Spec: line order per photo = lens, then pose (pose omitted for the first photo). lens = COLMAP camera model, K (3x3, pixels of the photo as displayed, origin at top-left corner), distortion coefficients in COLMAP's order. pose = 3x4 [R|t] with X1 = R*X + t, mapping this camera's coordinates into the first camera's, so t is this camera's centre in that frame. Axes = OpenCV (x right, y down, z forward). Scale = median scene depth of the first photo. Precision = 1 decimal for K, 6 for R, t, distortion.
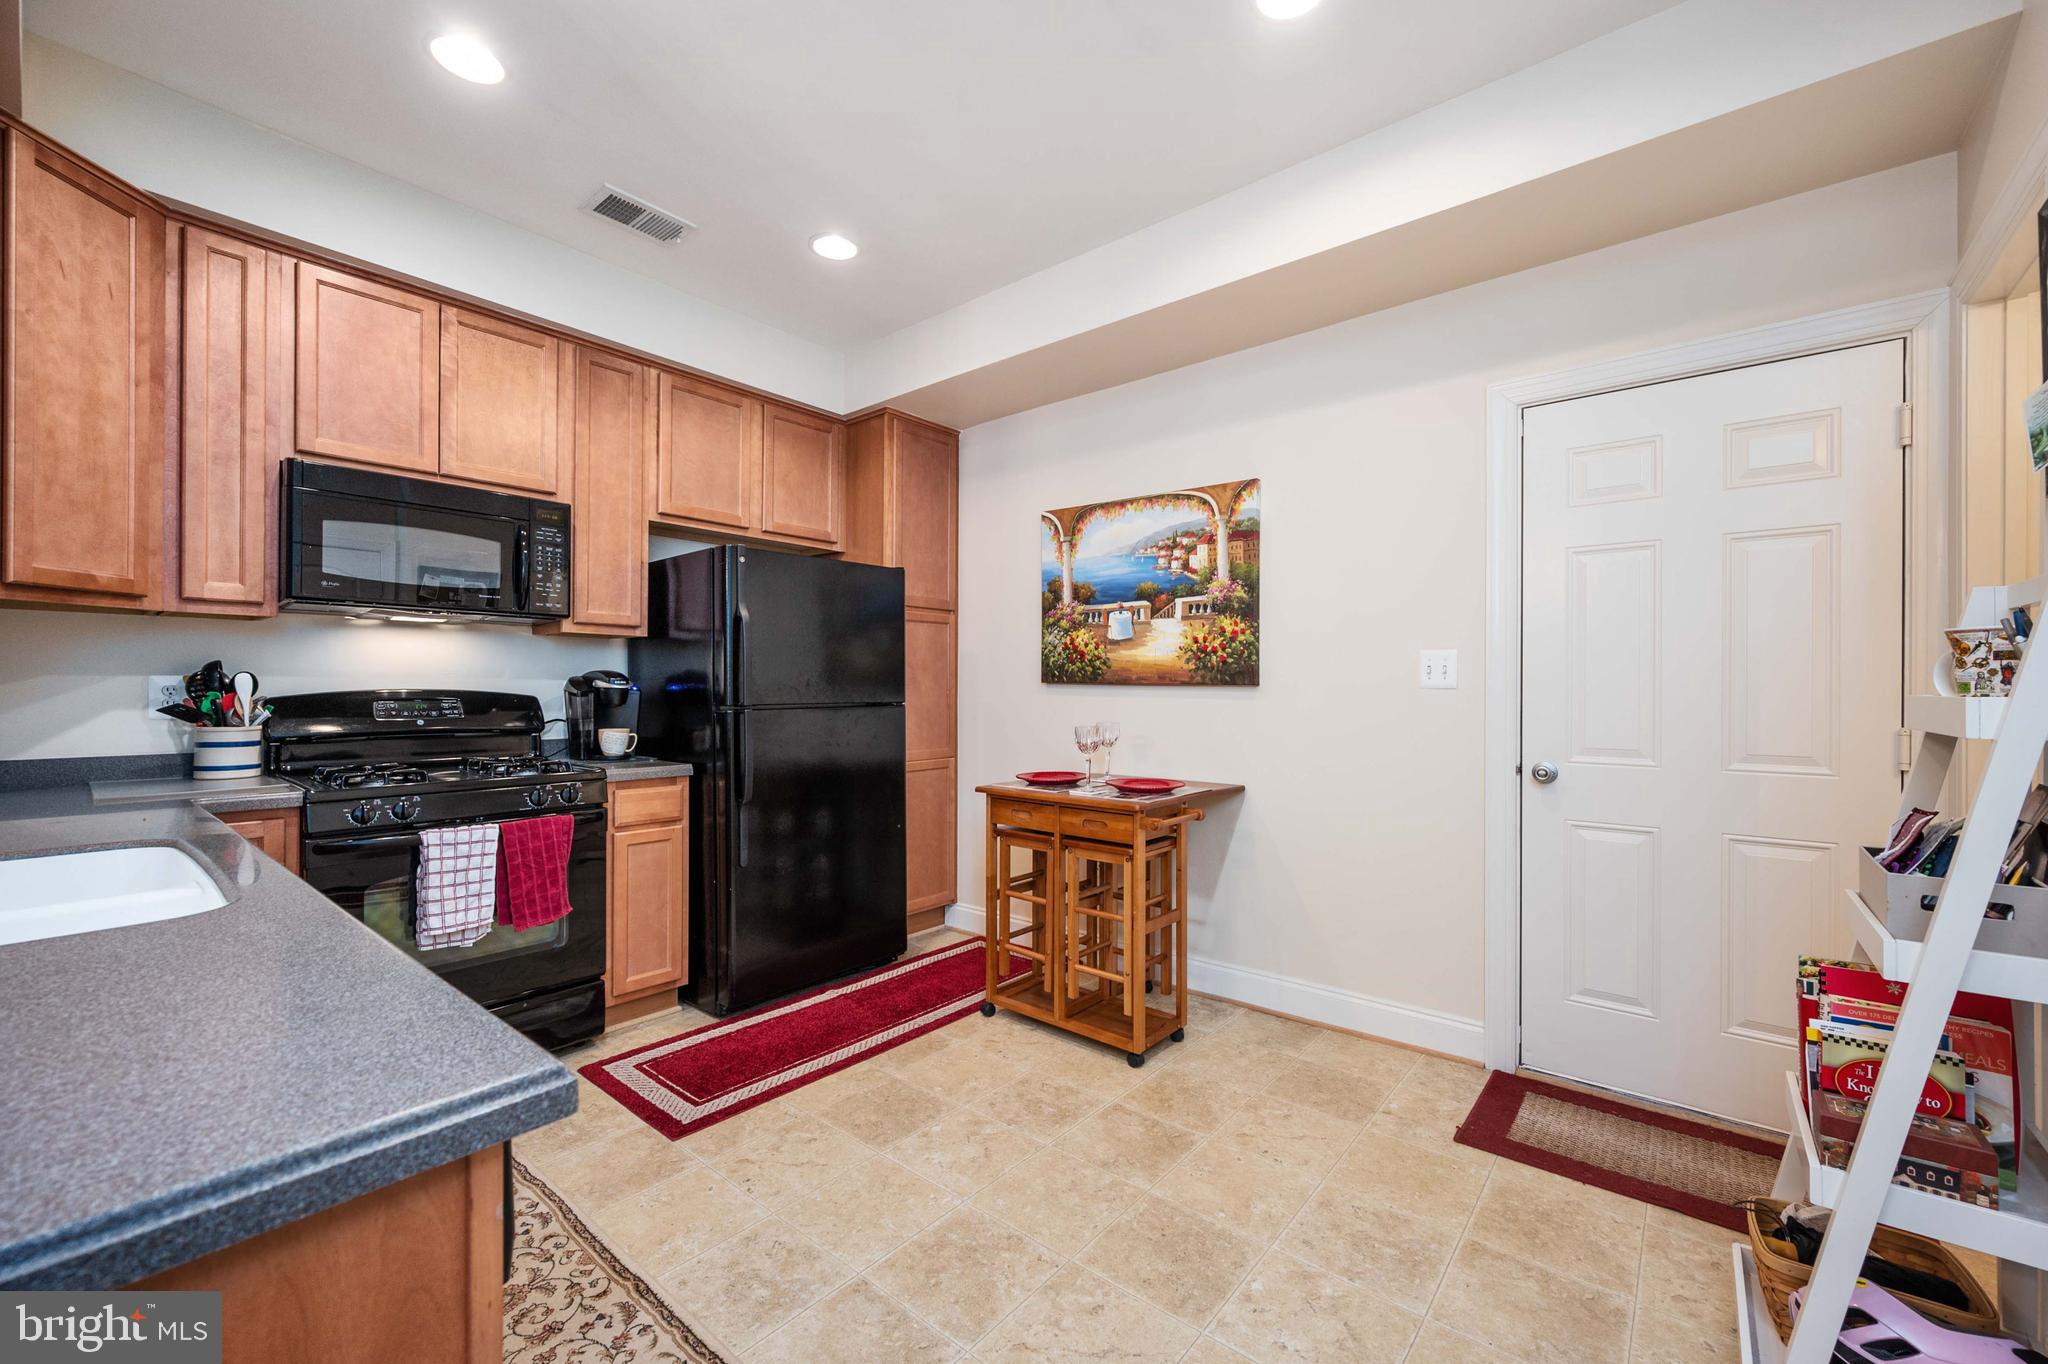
lens RADIAL K [[829.4, 0, 1039.8], [0, 829.4, 688.7], [0, 0, 1]] dist [0.000694, 0.000110]
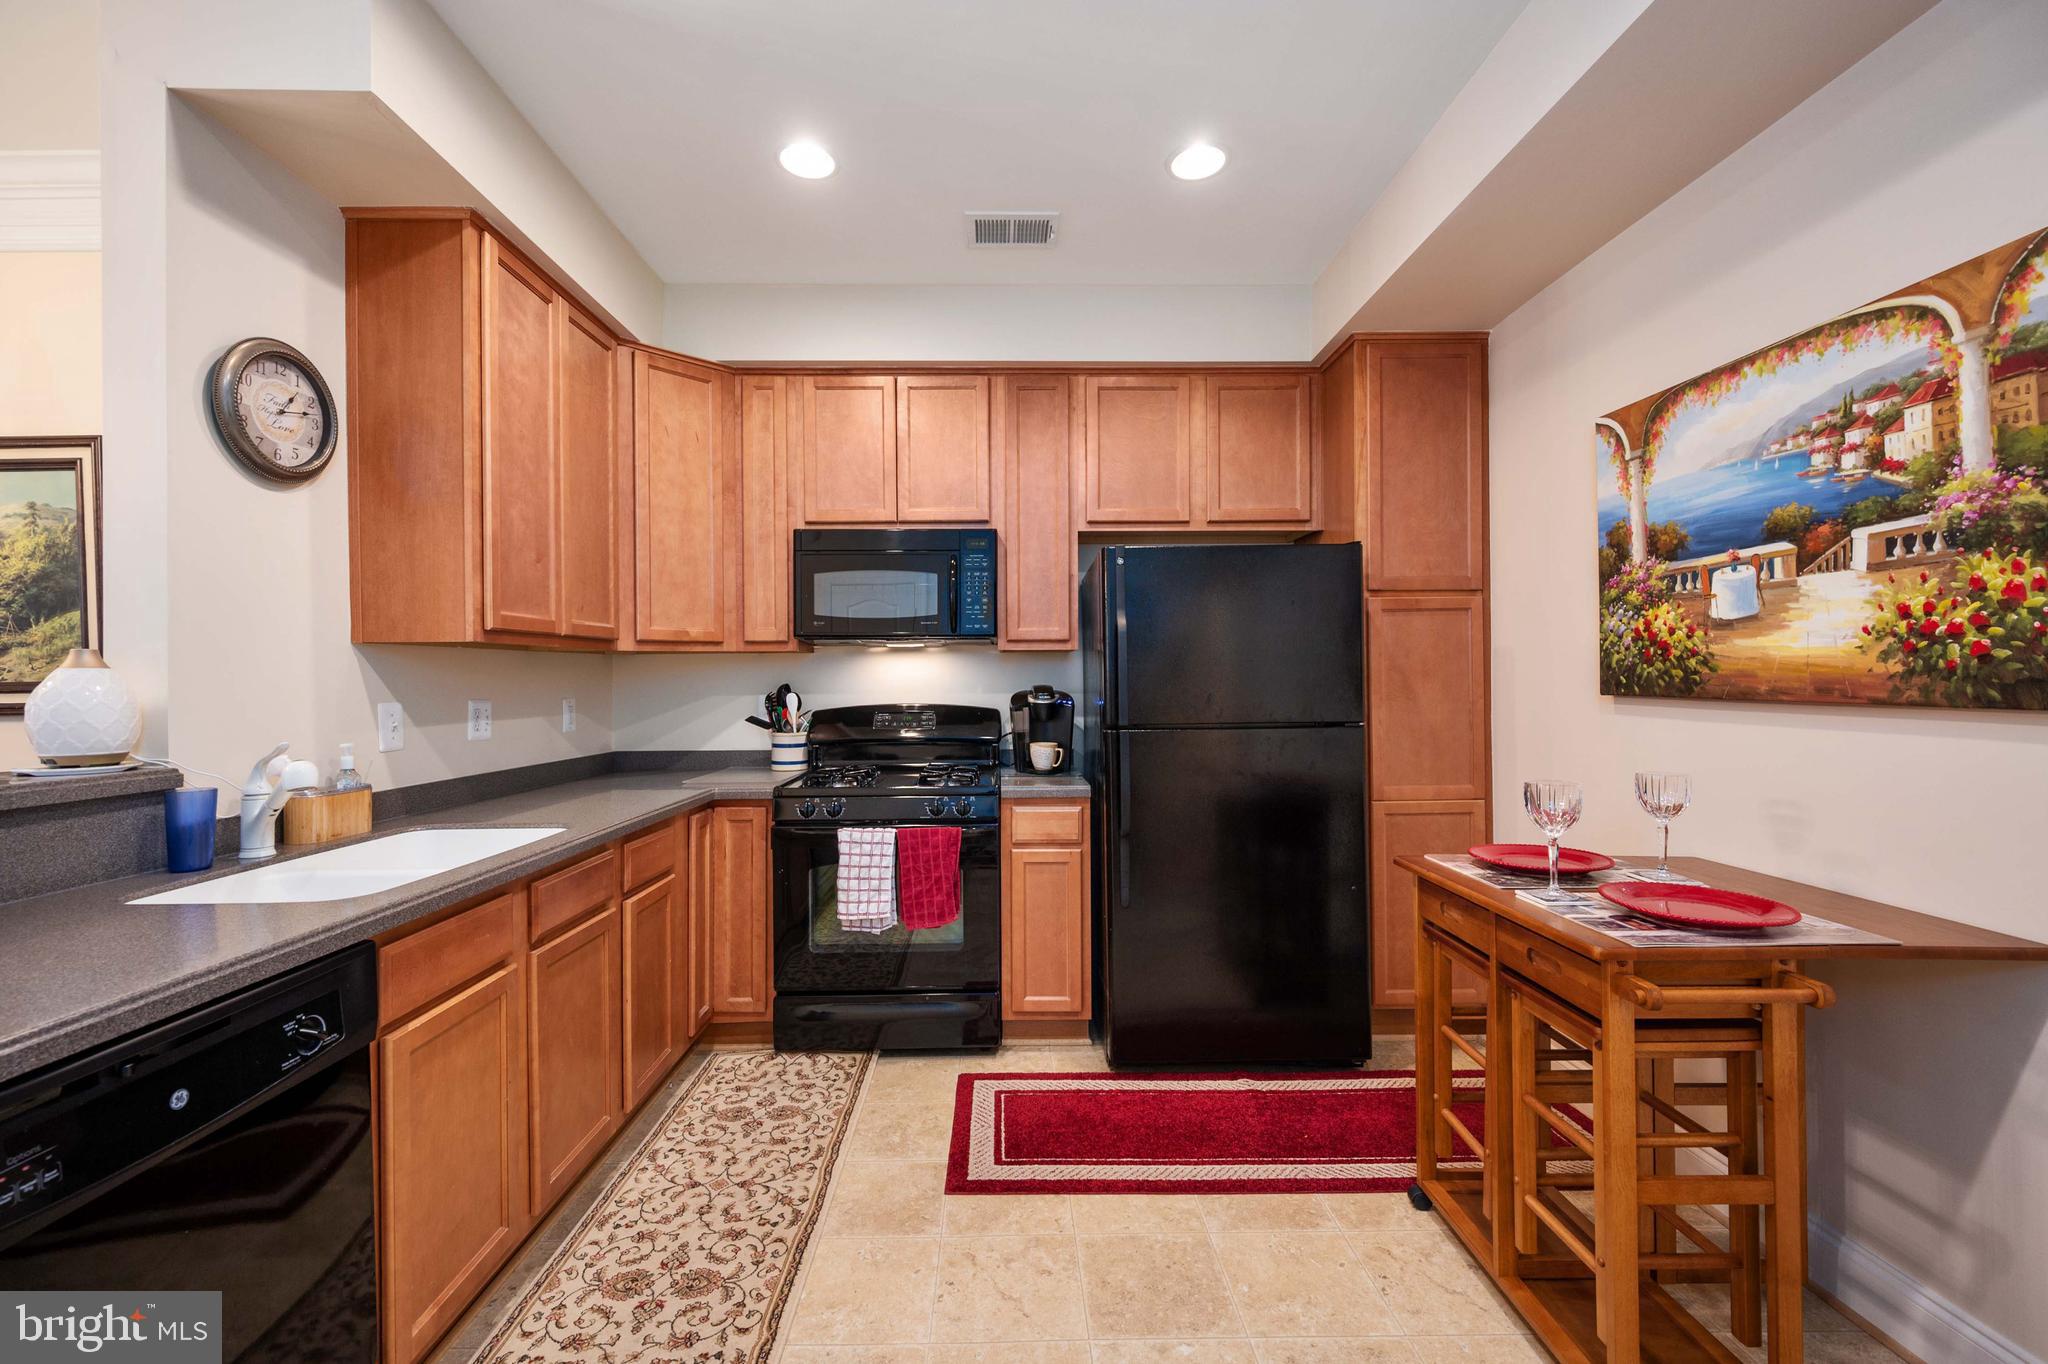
lens RADIAL K [[829.4, 0, 1001.5], [0, 829.4, 678.3], [0, 0, 1]] dist [0.000694, 0.000110]
pose [[0.636820, -0.012432, -0.770912, 0.240142], [0.008813, 0.999922, -0.008844, -0.022500], [0.770962, -0.001162, 0.636880, 0.325421]]
